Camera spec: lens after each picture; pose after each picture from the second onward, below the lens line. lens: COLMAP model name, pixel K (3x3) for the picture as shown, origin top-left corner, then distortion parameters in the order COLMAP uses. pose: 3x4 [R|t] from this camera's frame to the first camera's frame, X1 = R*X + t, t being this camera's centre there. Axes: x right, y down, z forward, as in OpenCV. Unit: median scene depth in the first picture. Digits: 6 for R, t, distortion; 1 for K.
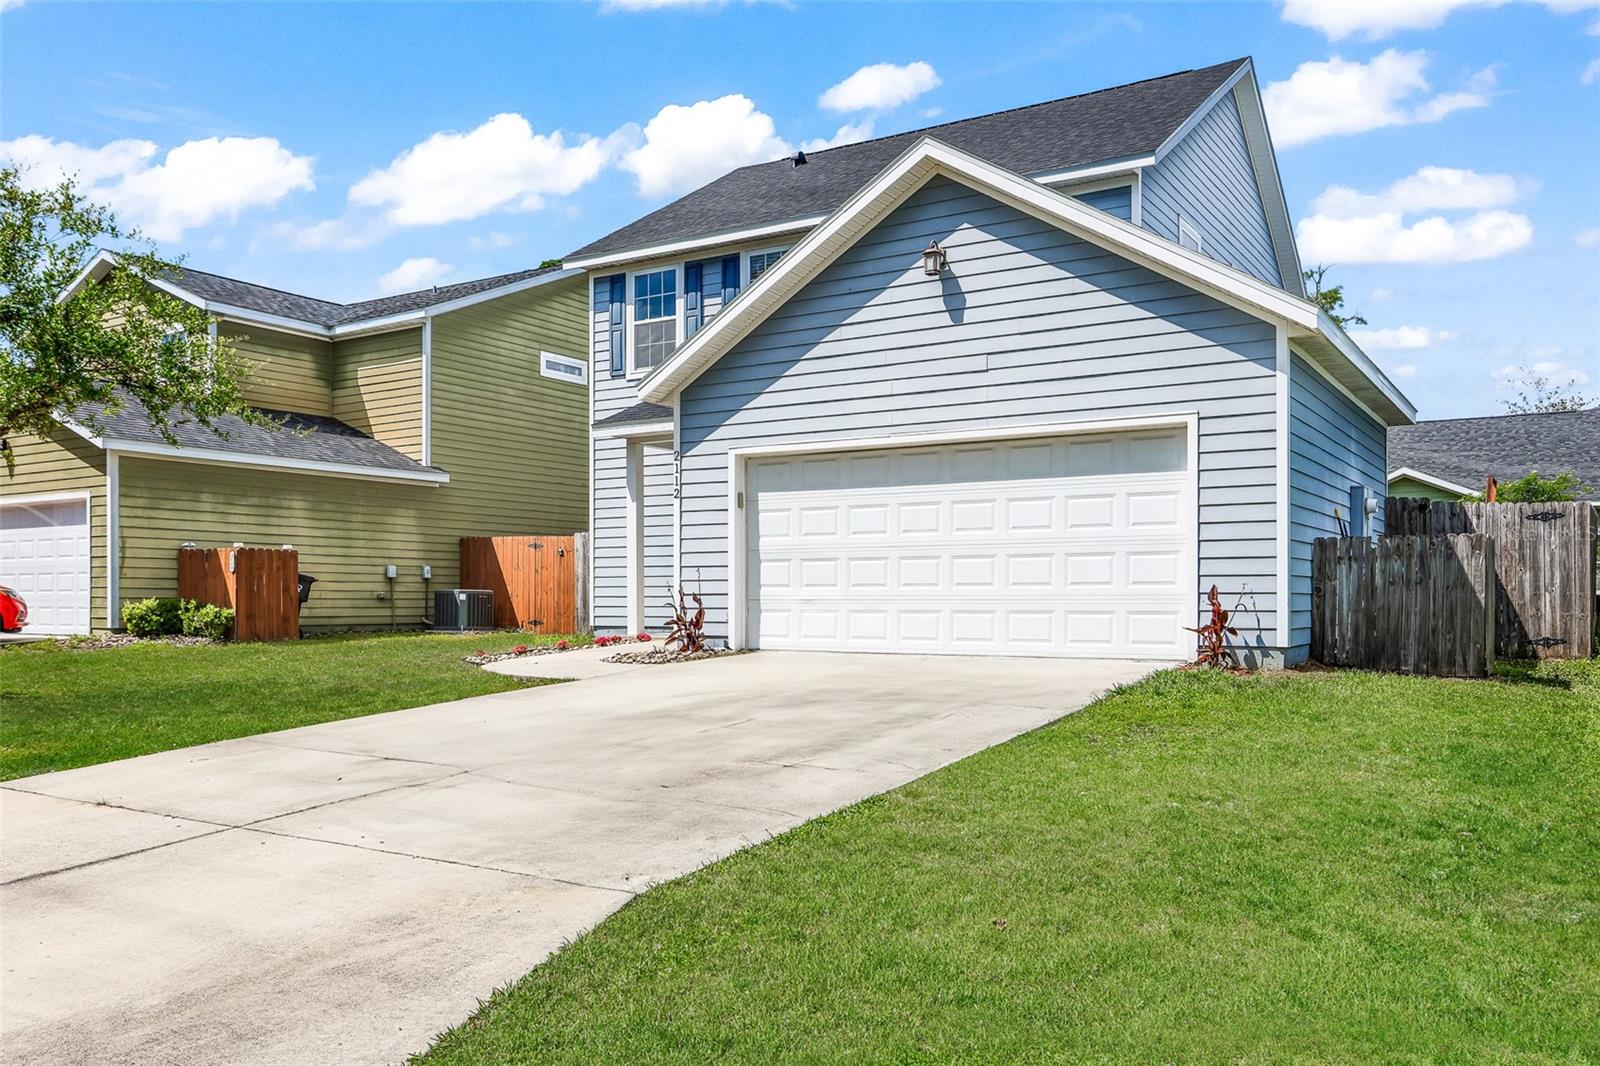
lens RADIAL K [[1237.2, 0, 800.0], [0, 1237.2, 533.0], [0, 0, 1]] dist [0.031620, -0.001993]
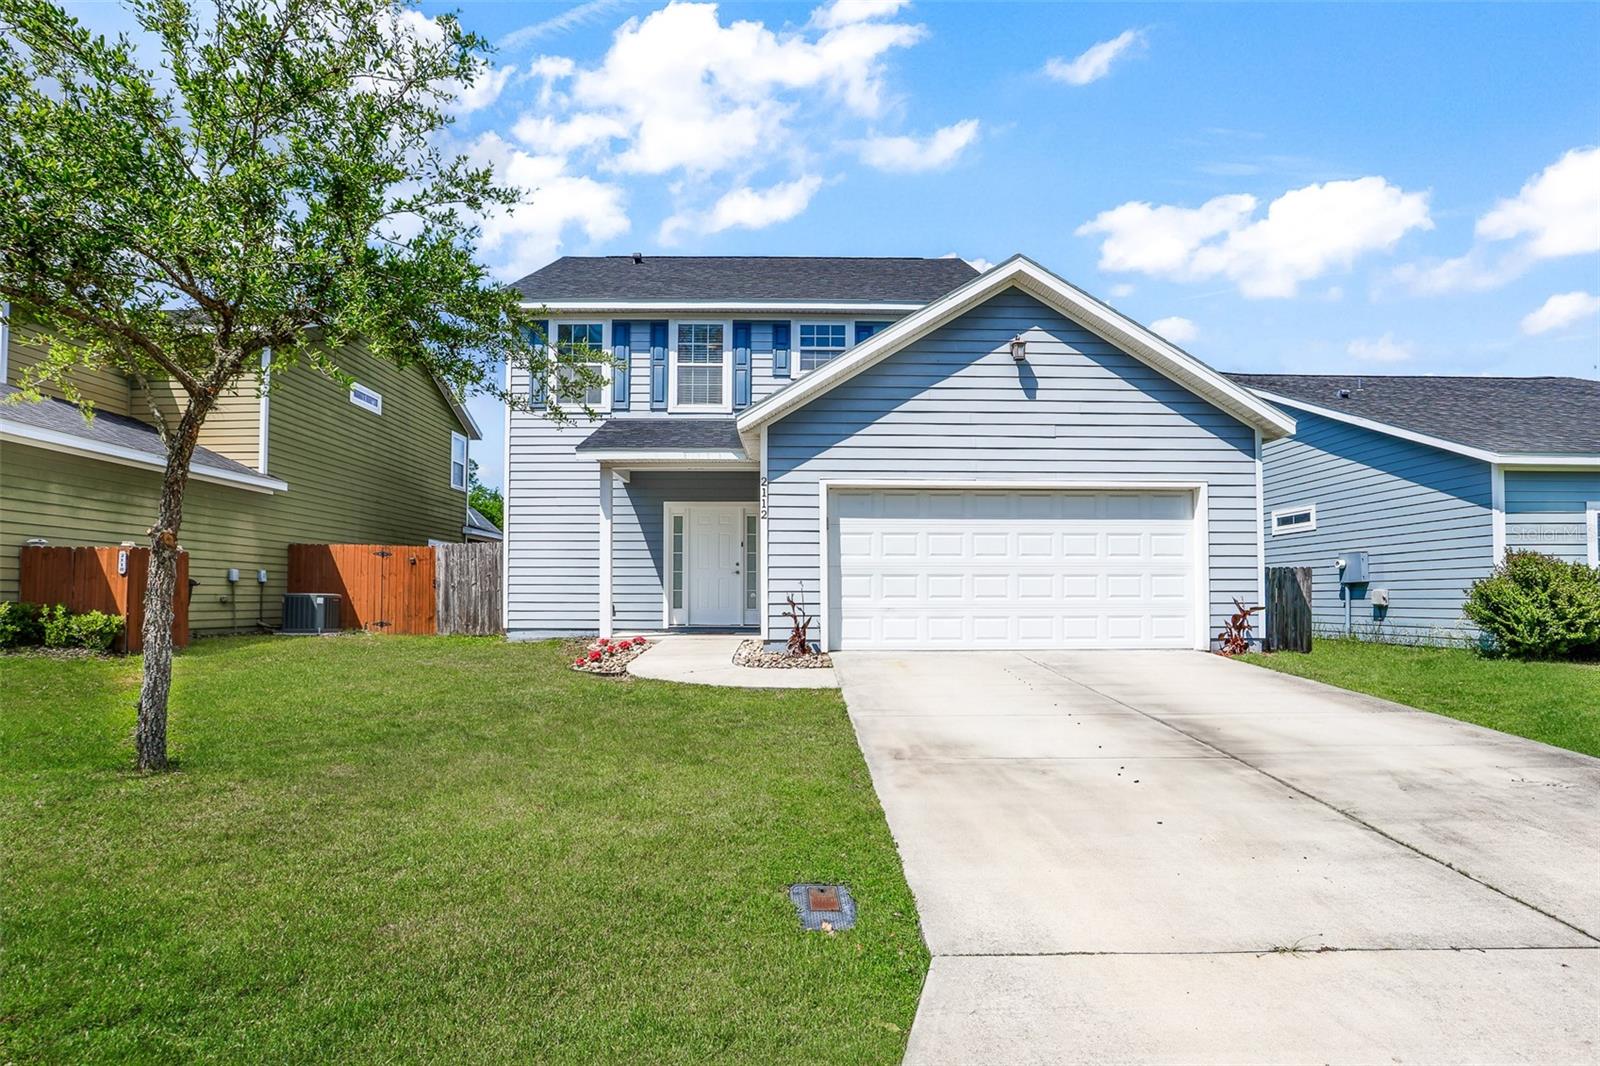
lens RADIAL K [[797.9, 0, 797.4], [0, 797.9, 538.1], [0, 0, 1]] dist [-0.062201, 0.040618]
pose [[0.847056, 0.041195, 0.529905, -0.340142], [-0.029826, 0.999105, -0.029994, 0.007882], [-0.530666, 0.009601, 0.847526, 0.267311]]
